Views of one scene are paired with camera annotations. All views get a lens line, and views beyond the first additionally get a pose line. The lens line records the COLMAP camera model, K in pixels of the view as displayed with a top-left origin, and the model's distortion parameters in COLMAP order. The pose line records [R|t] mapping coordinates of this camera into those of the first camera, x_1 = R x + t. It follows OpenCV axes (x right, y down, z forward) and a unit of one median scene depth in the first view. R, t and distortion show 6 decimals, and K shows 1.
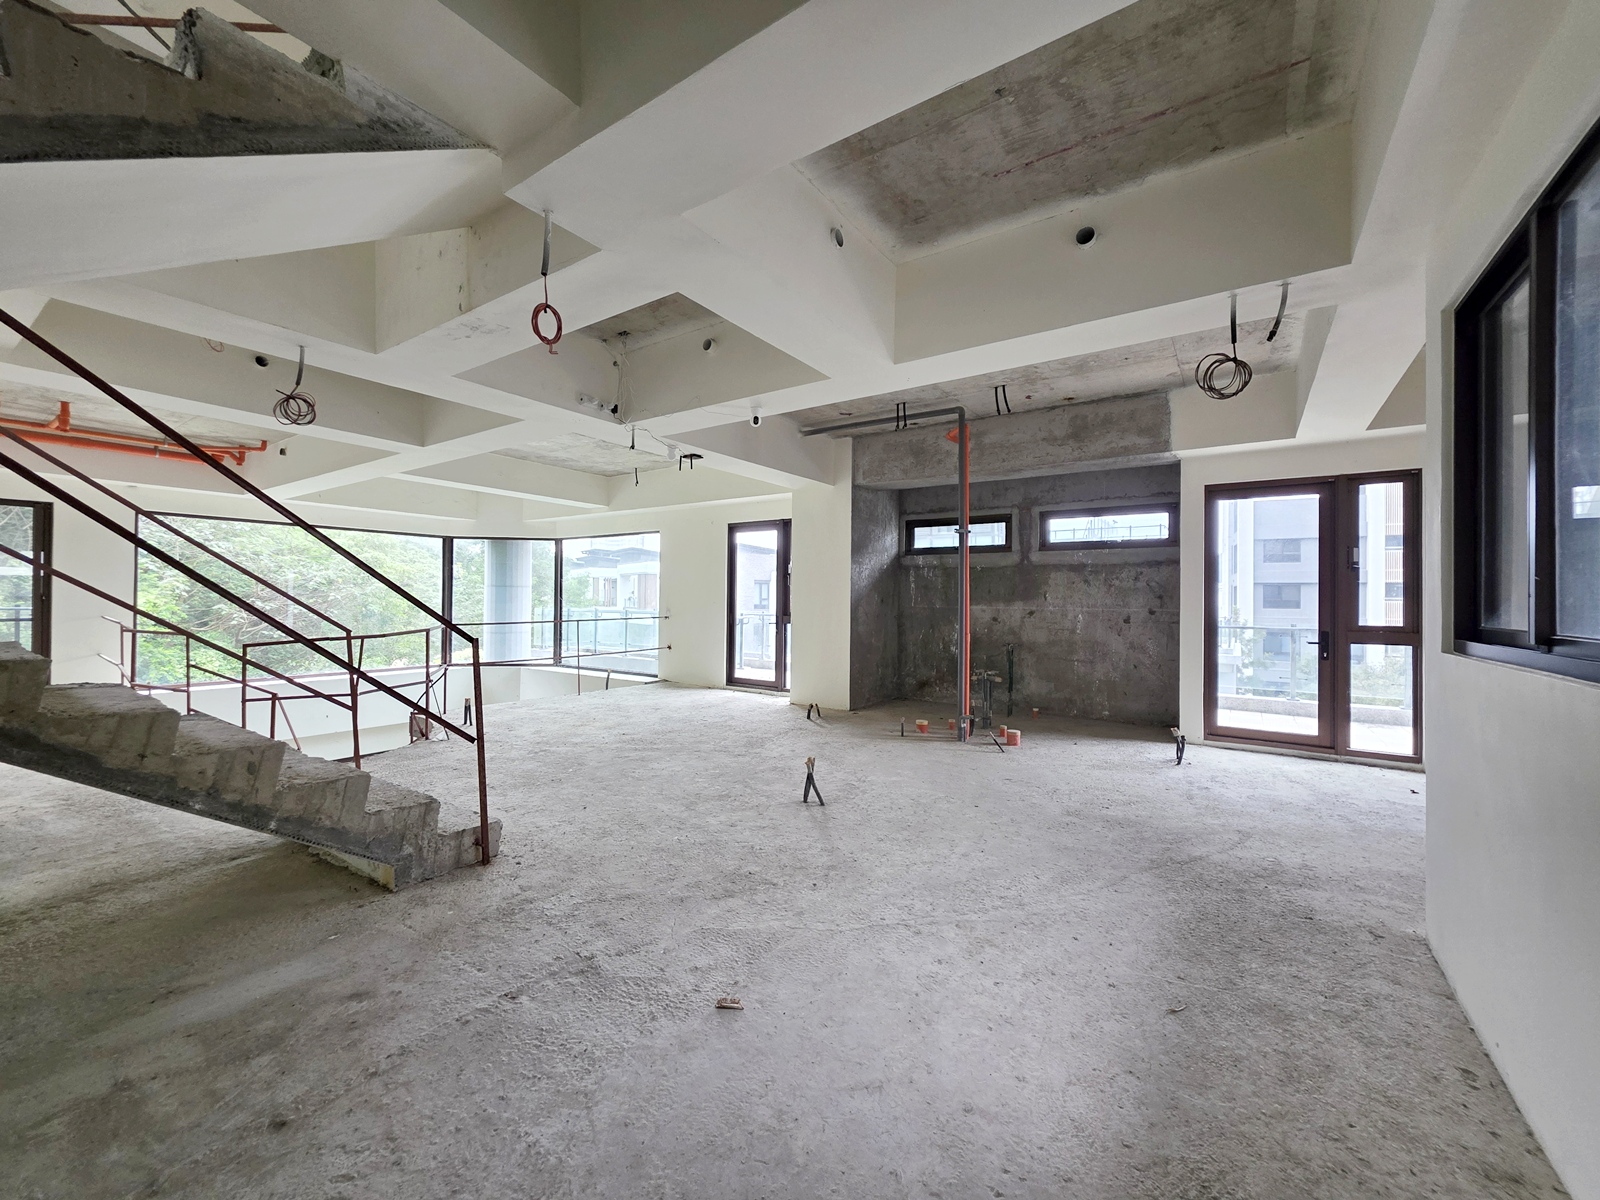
lens RADIAL K [[653.0, 0, 782.4], [0, 653.0, 593.1], [0, 0, 1]] dist [0.002972, 0.000833]
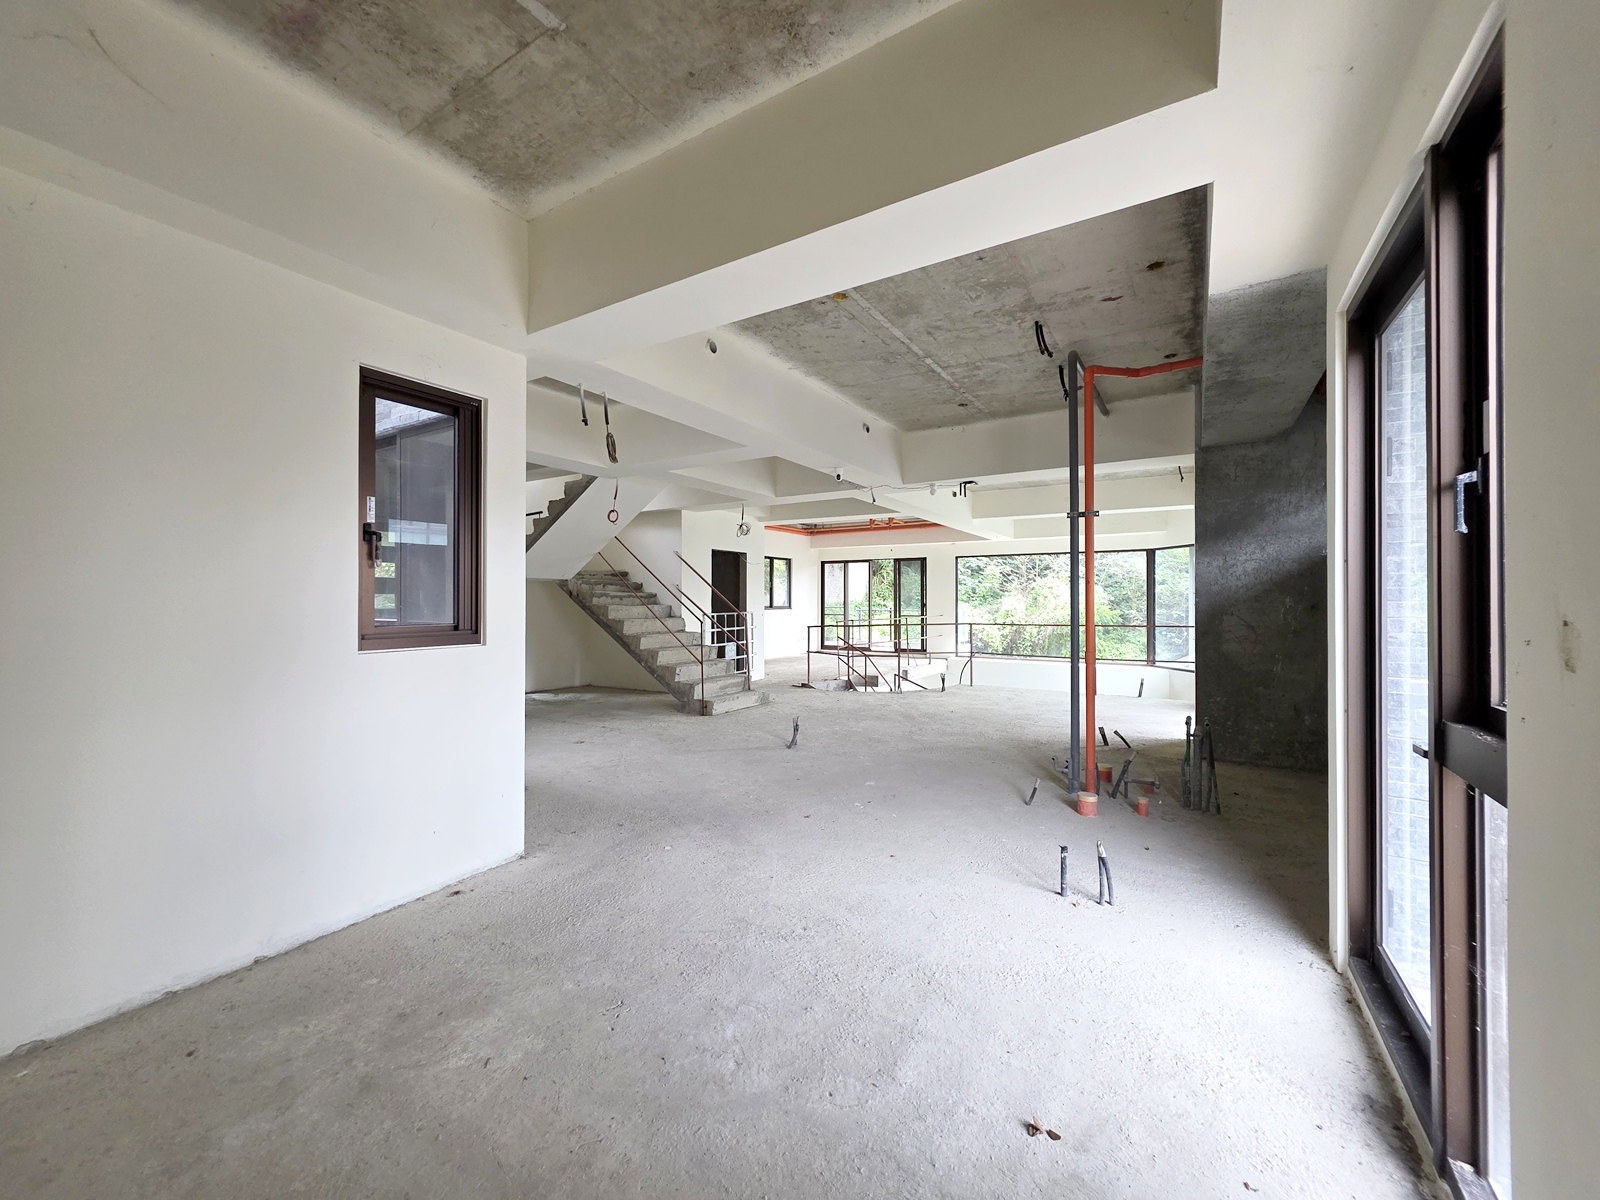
lens RADIAL K [[639.0, 0, 790.9], [0, 639.0, 597.0], [0, 0, 1]] dist [0.002514, 0.000174]
pose [[0.034405, -0.014945, -0.999296, 1.439095], [0.010772, 0.999836, -0.014582, 0.010006], [0.999350, -0.010263, 0.034560, 0.931740]]
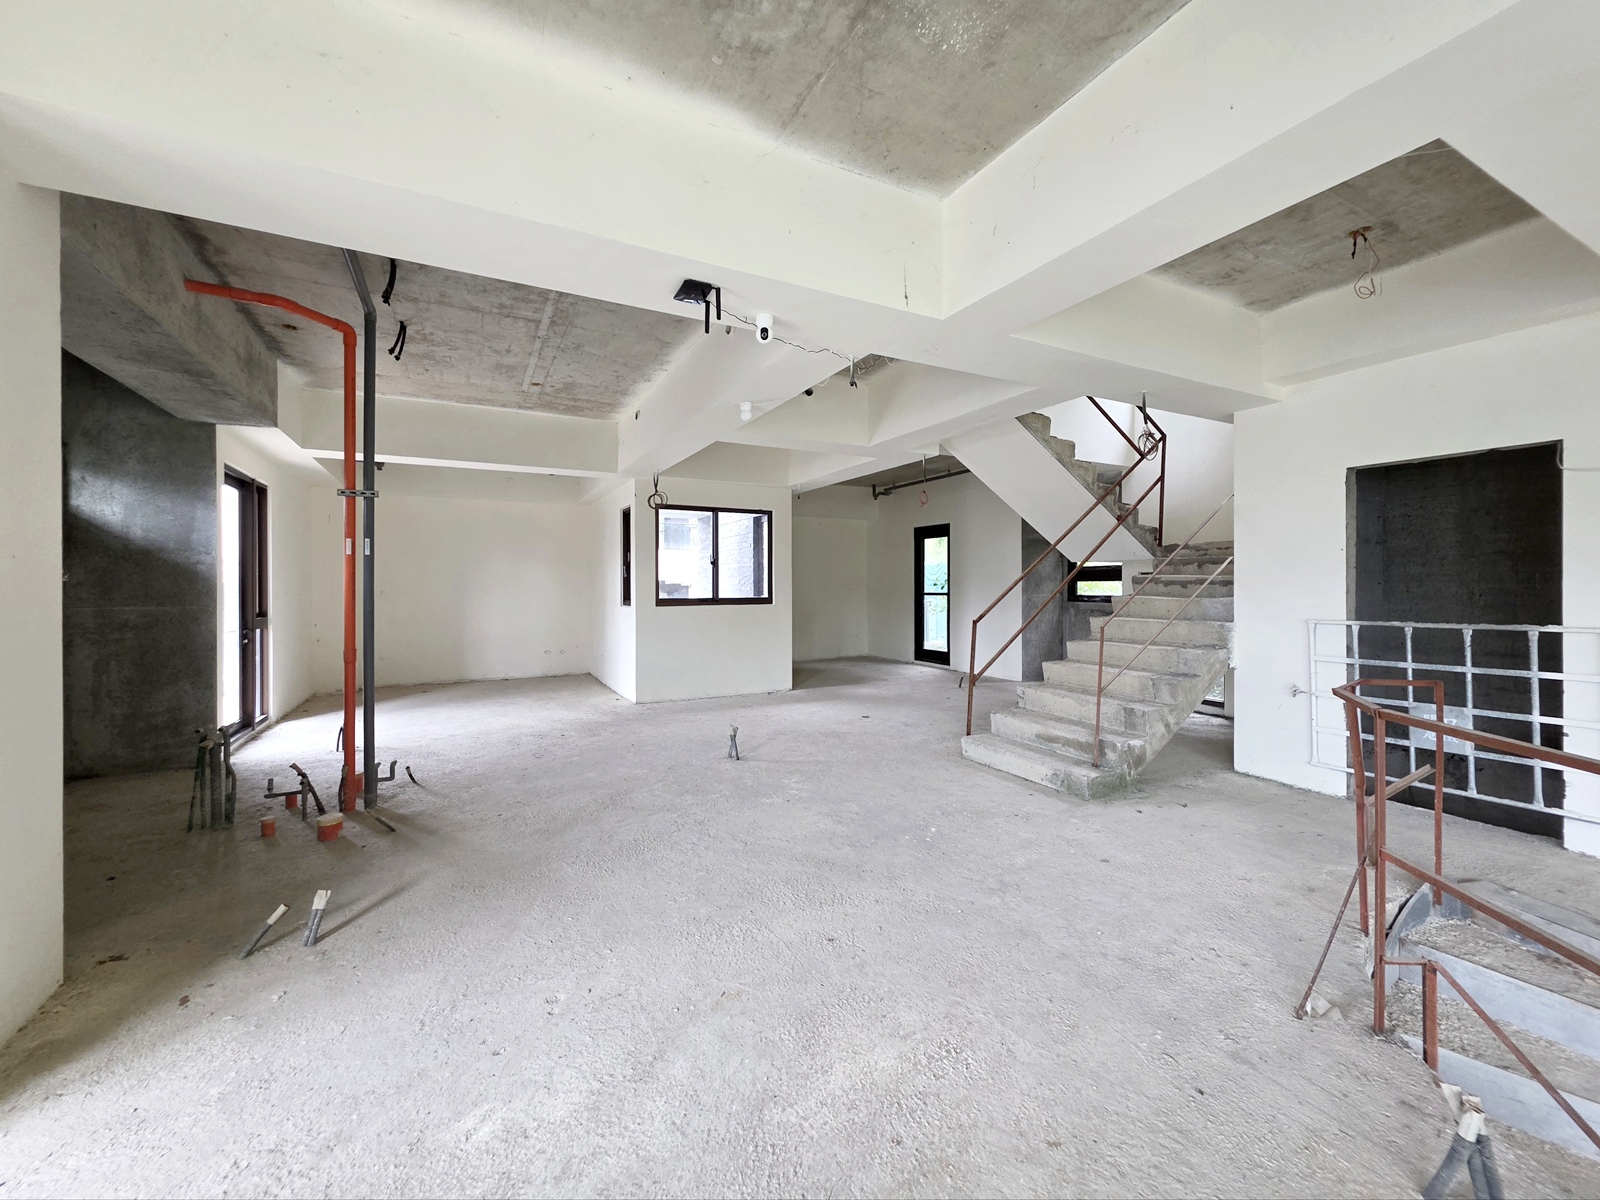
lens RADIAL K [[608.5, 0, 784.3], [0, 608.5, 609.5], [0, 0, 1]] dist [0.002798, 0.000212]
pose [[-0.887855, -0.024446, 0.459473, -0.564320], [-0.013157, 0.999528, 0.027756, -0.001418], [-0.459935, 0.018598, -0.887758, 1.964442]]
